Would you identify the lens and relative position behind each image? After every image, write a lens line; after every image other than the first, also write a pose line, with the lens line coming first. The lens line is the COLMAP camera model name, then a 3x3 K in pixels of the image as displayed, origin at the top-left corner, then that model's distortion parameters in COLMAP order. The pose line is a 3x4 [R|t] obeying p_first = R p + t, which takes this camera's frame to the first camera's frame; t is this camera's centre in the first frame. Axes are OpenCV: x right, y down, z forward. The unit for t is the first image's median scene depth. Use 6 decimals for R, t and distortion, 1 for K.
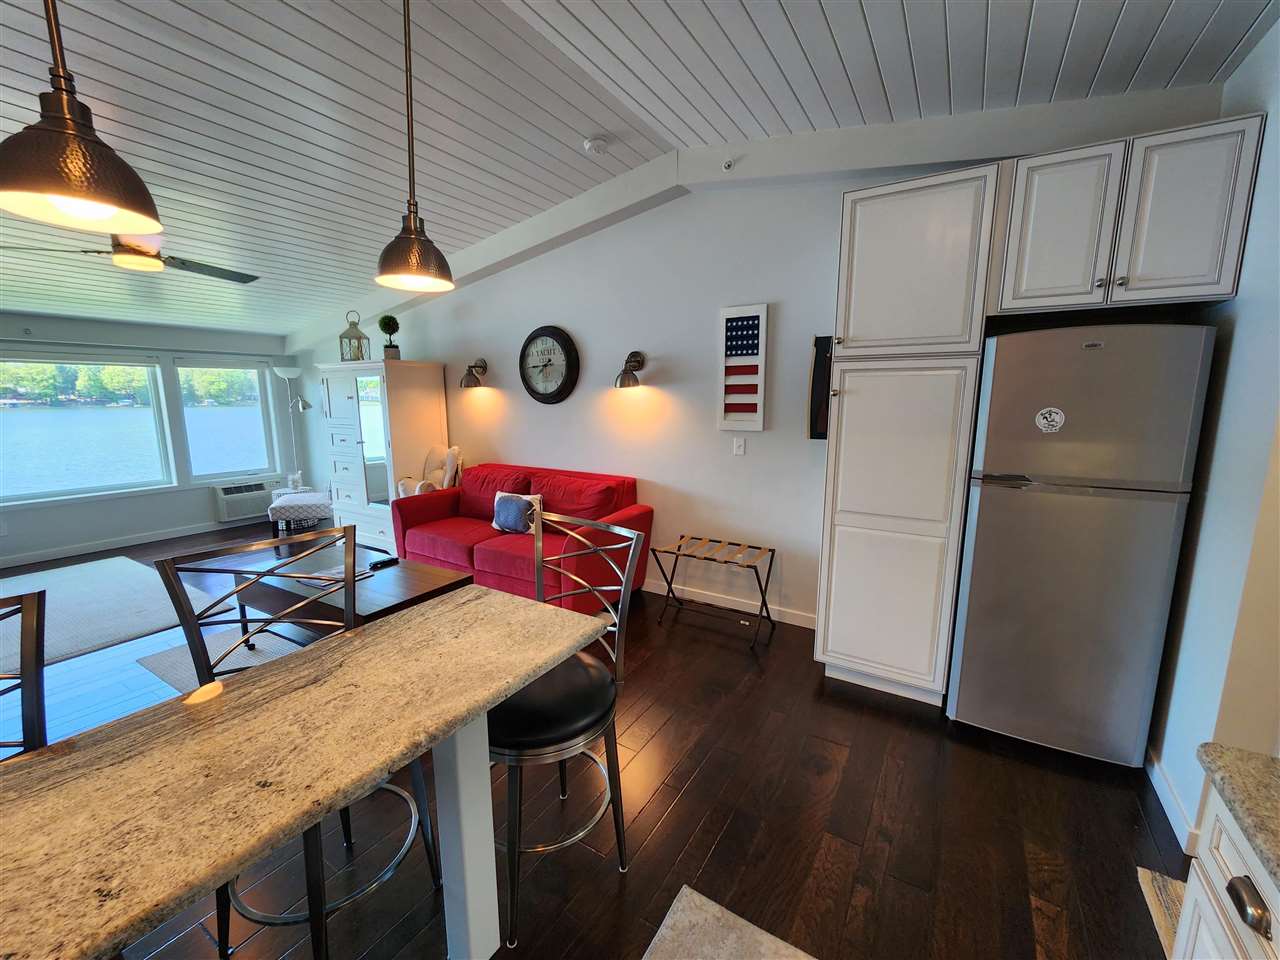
lens RADIAL K [[522.7, 0, 641.8], [0, 522.7, 477.0], [0, 0, 1]] dist [0.003194, -0.000779]
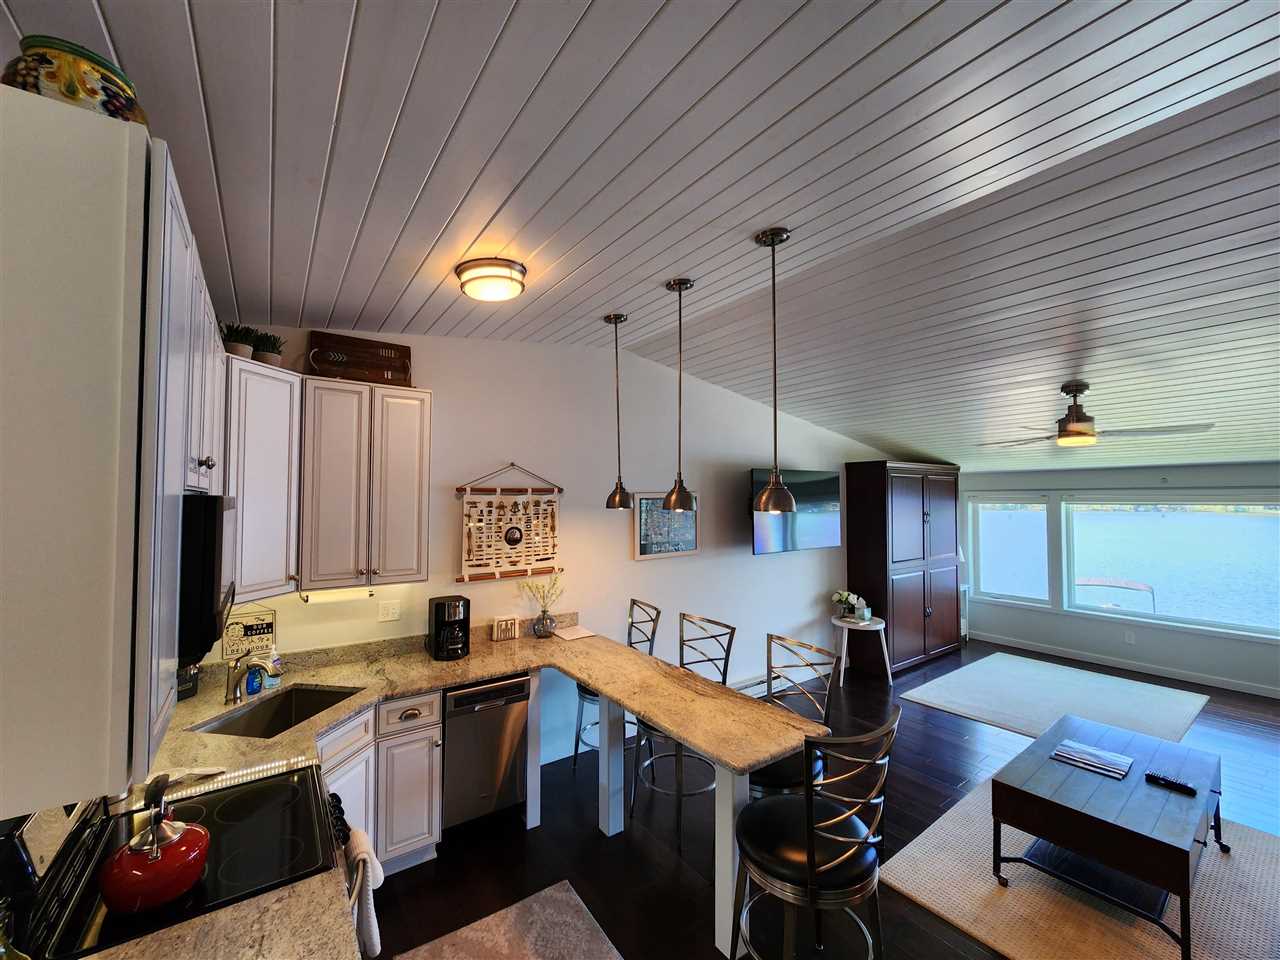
lens RADIAL K [[522.7, 0, 642.1], [0, 522.7, 481.7], [0, 0, 1]] dist [0.003194, -0.000779]
pose [[-0.376357, -0.031200, -0.925949, 0.434961], [-0.147867, 0.988644, 0.026789, -0.147825], [0.914599, 0.147000, -0.376697, 0.406435]]
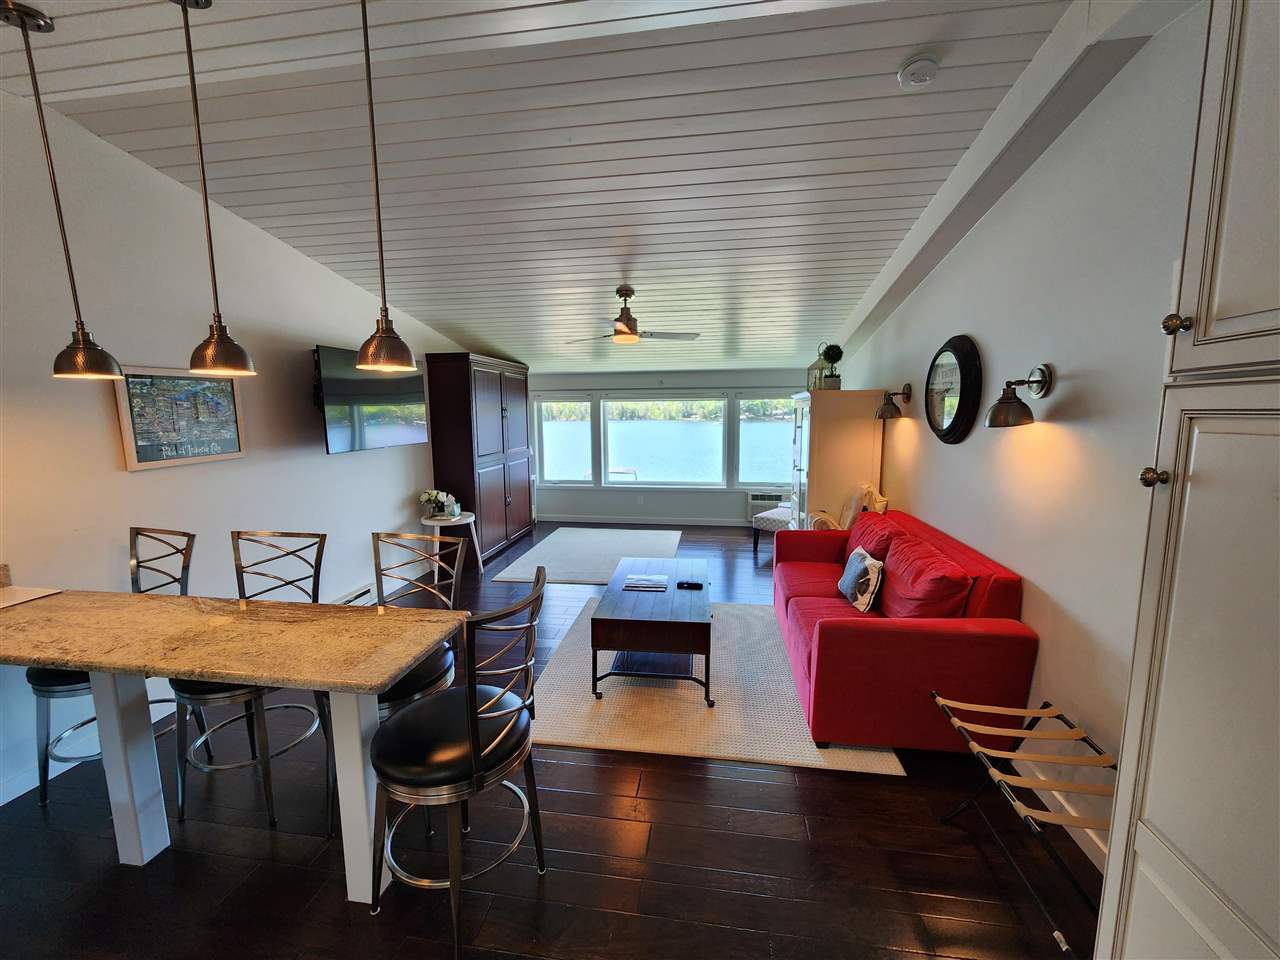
lens RADIAL K [[522.7, 0, 637.0], [0, 522.7, 483.5], [0, 0, 1]] dist [0.003194, -0.000779]
pose [[0.389544, 0.122737, -0.912793, 0.350452], [-0.137700, 0.987702, 0.074045, -0.088211], [0.910656, 0.096848, 0.401654, 0.353314]]
